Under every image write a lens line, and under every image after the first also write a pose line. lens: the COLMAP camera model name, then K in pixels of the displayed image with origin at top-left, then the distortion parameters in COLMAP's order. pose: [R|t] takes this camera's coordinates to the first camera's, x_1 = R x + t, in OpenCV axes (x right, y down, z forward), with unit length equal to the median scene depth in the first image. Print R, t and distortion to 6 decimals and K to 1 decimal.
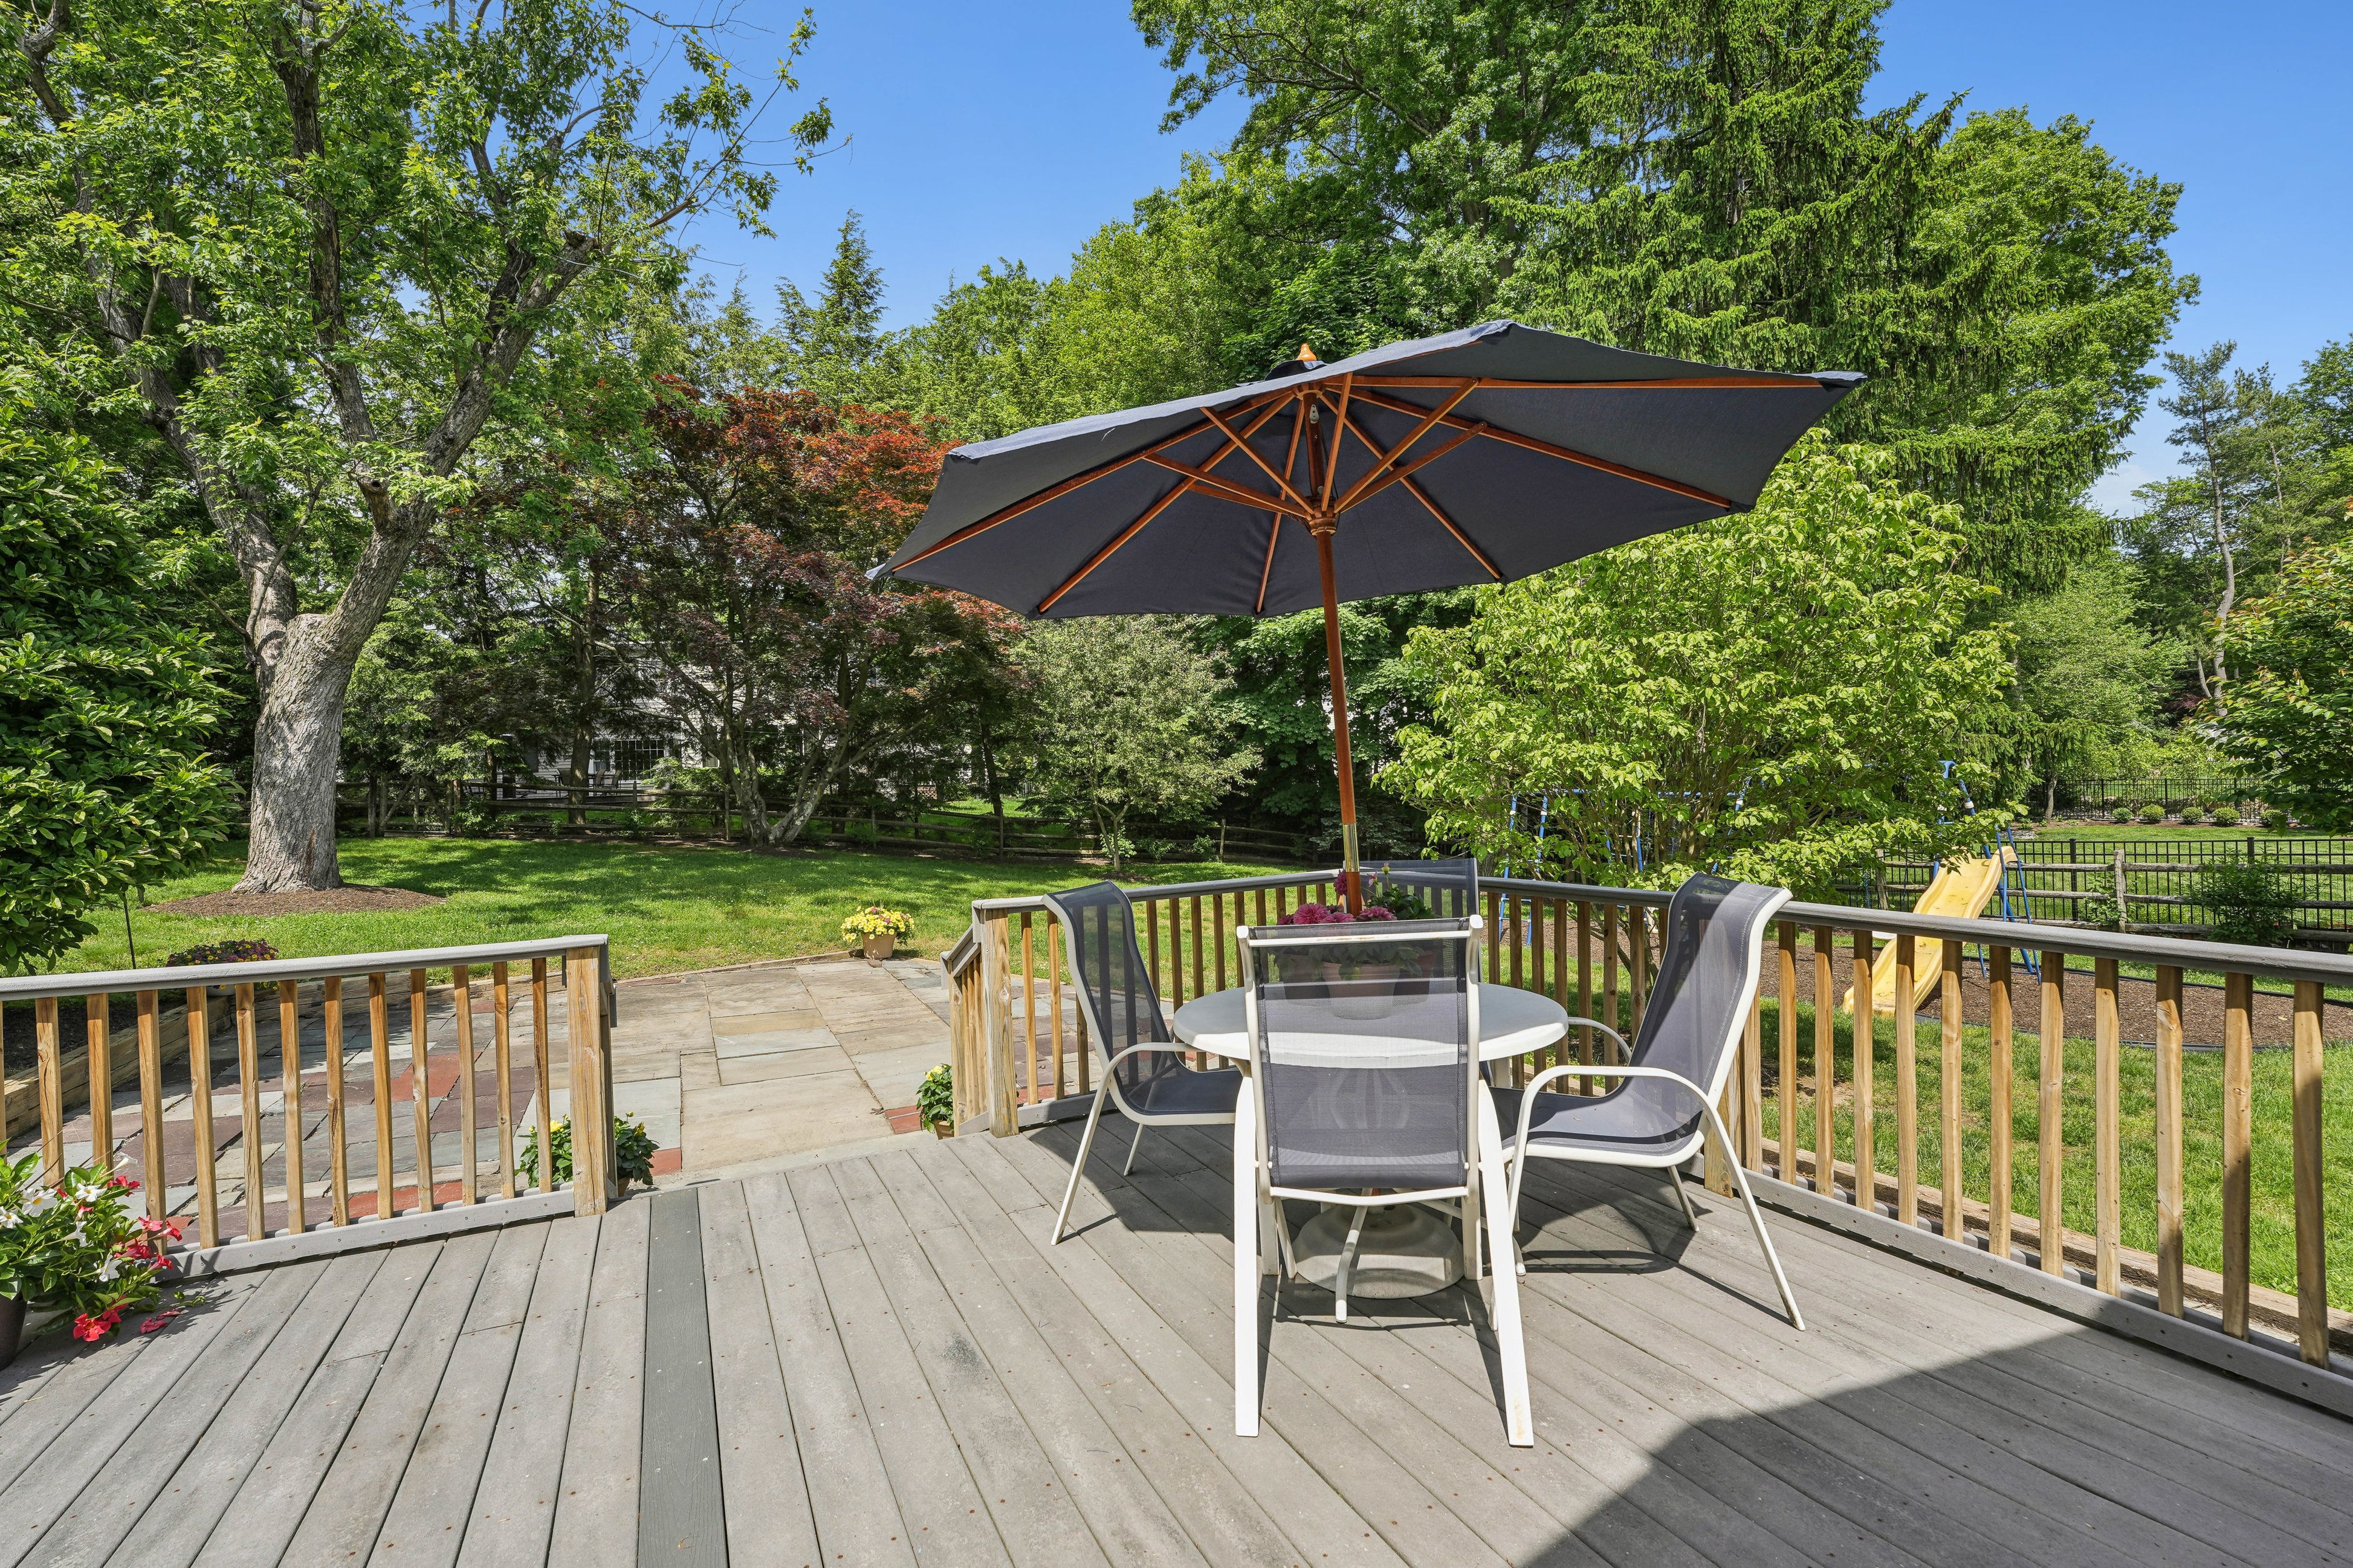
lens RADIAL K [[972.4, 0, 1174.9], [0, 972.4, 784.8], [0, 0, 1]] dist [-0.008115, 0.000276]
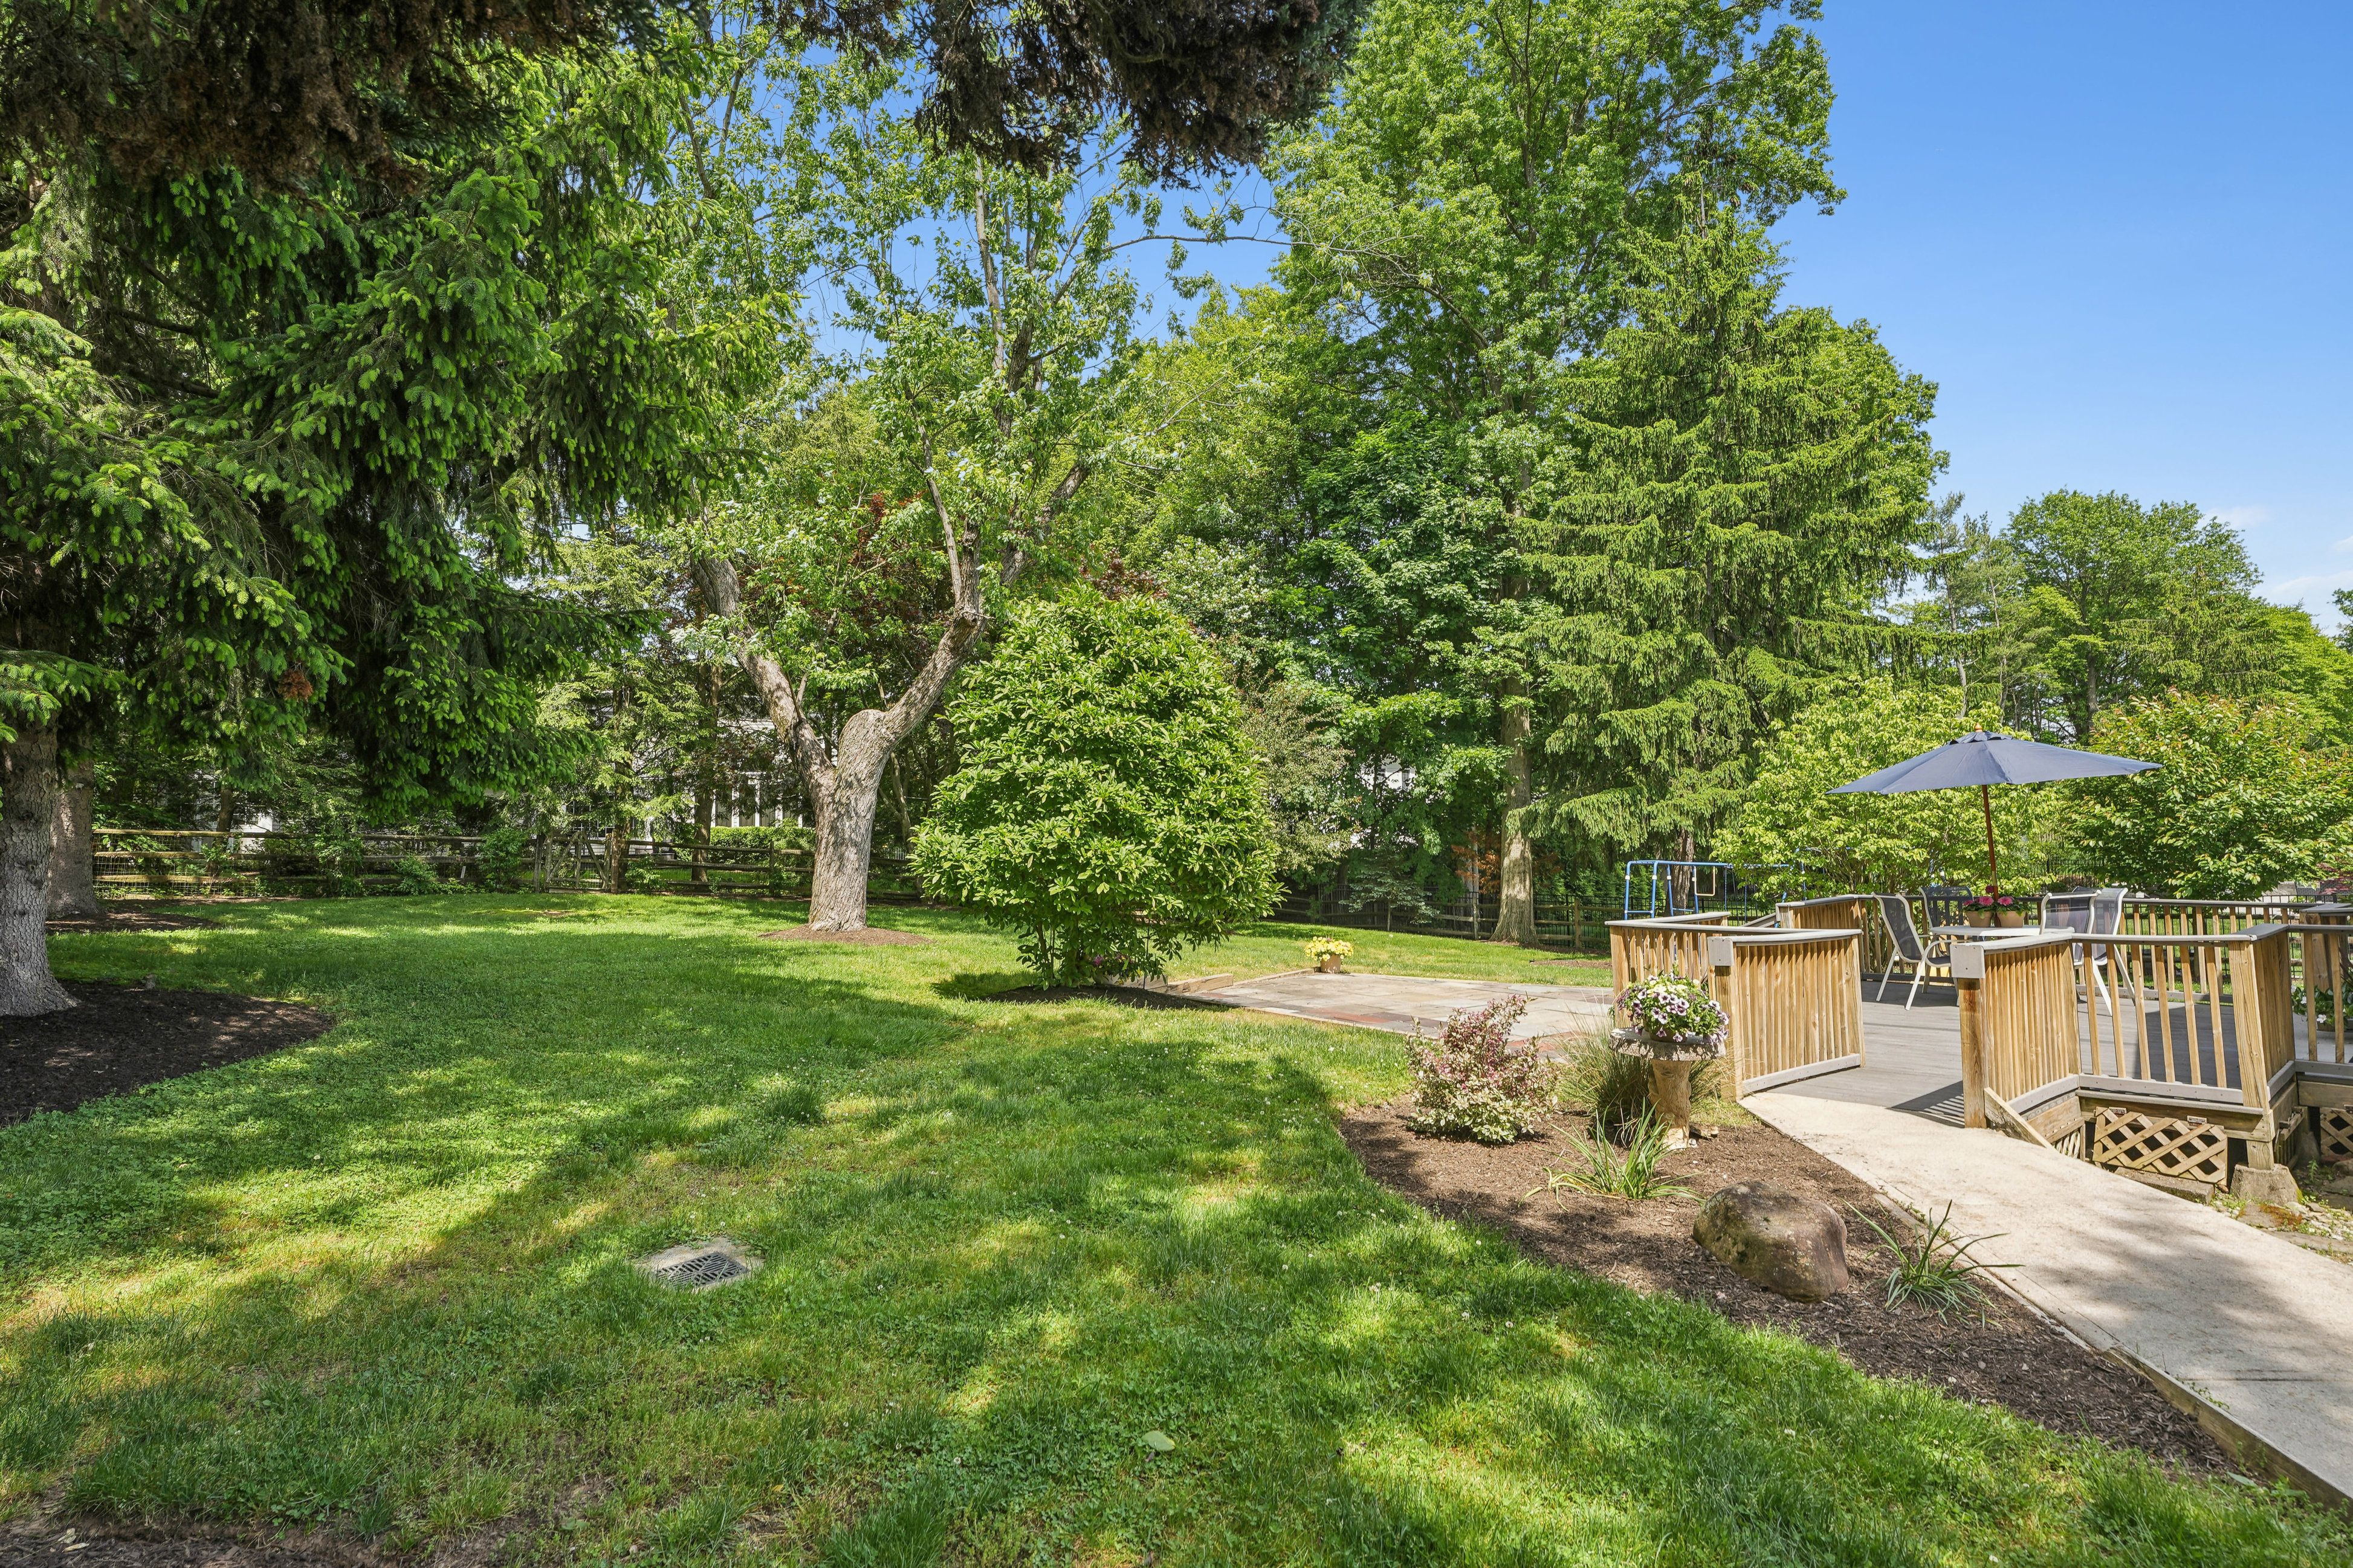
lens RADIAL K [[1090.4, 0, 1177.0], [0, 1090.4, 787.9], [0, 0, 1]] dist [-0.000361, -0.000290]
pose [[0.975528, 0.026746, 0.218242, -0.219100], [-0.013558, 0.998002, -0.061704, 0.001763], [-0.219456, 0.057235, 0.973942, -0.133332]]
